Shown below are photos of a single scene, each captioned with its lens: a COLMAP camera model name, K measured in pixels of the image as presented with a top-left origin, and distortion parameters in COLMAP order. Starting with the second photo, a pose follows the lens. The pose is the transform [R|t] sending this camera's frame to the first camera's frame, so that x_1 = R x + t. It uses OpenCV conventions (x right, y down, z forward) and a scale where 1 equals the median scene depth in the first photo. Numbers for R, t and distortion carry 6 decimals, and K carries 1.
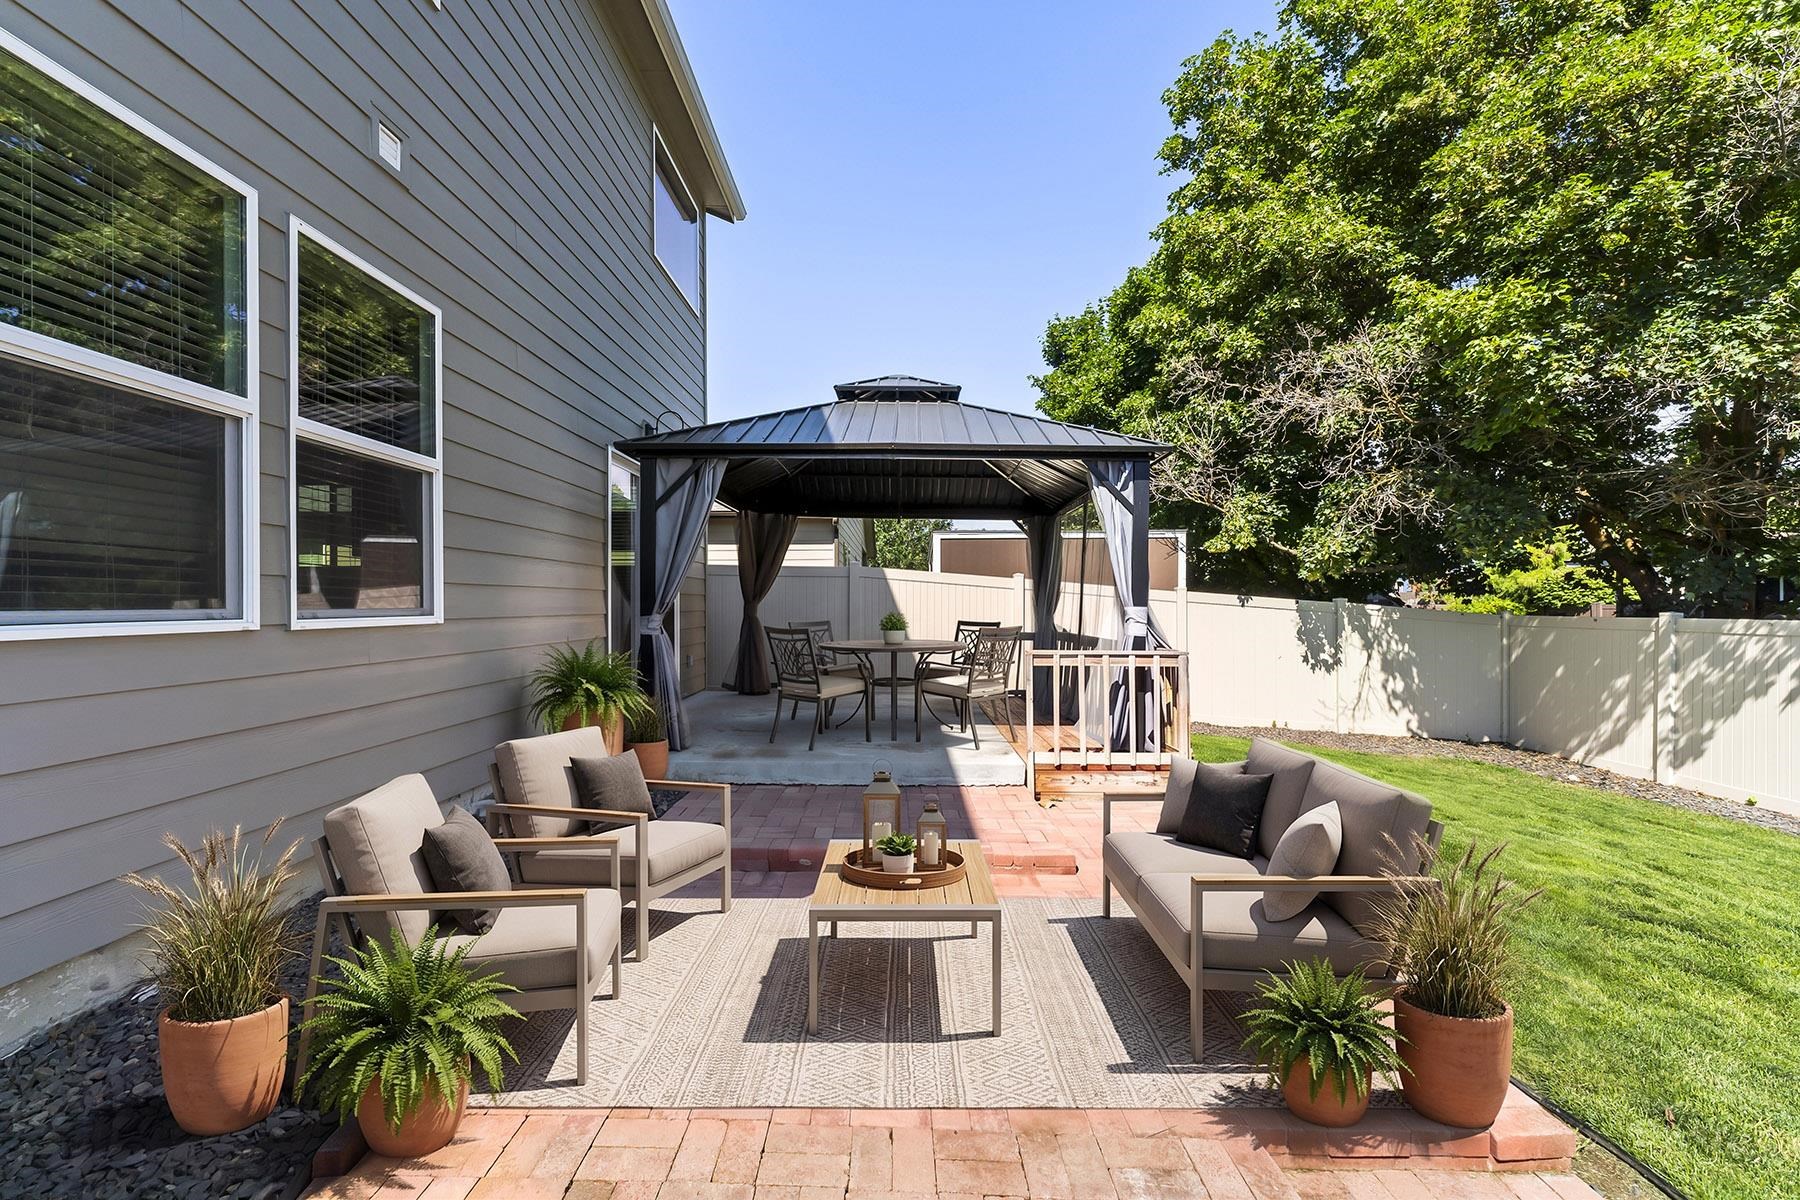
lens RADIAL K [[763.5, 0, 900.0], [0, 763.5, 600.0], [0, 0, 1]] dist [0.002725, 0.000616]
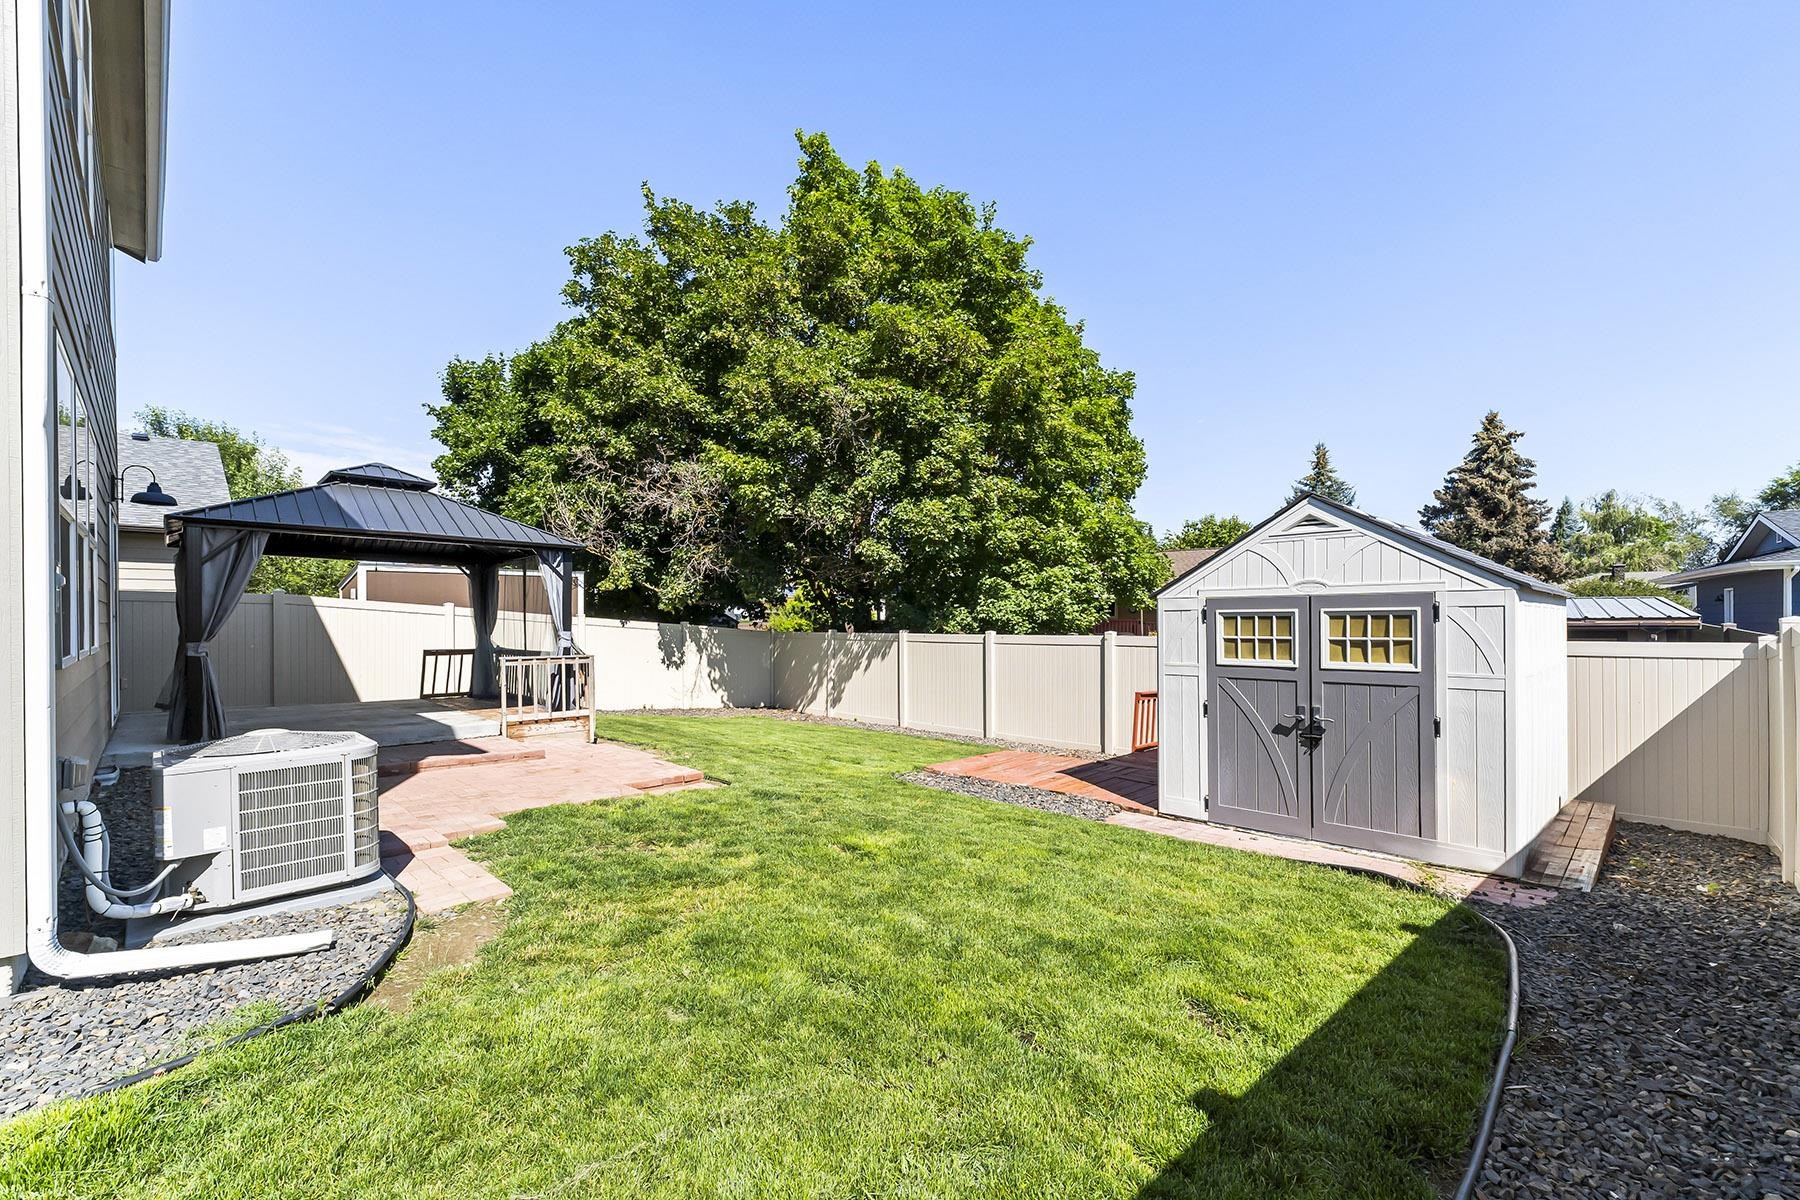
lens RADIAL K [[761.7, 0, 896.5], [0, 761.7, 620.6], [0, 0, 1]] dist [0.001624, -0.000027]
pose [[0.723822, -0.005142, 0.689967, -0.199047], [0.000545, 0.999976, 0.006882, -0.015652], [-0.689986, -0.004605, 0.723808, -0.460736]]
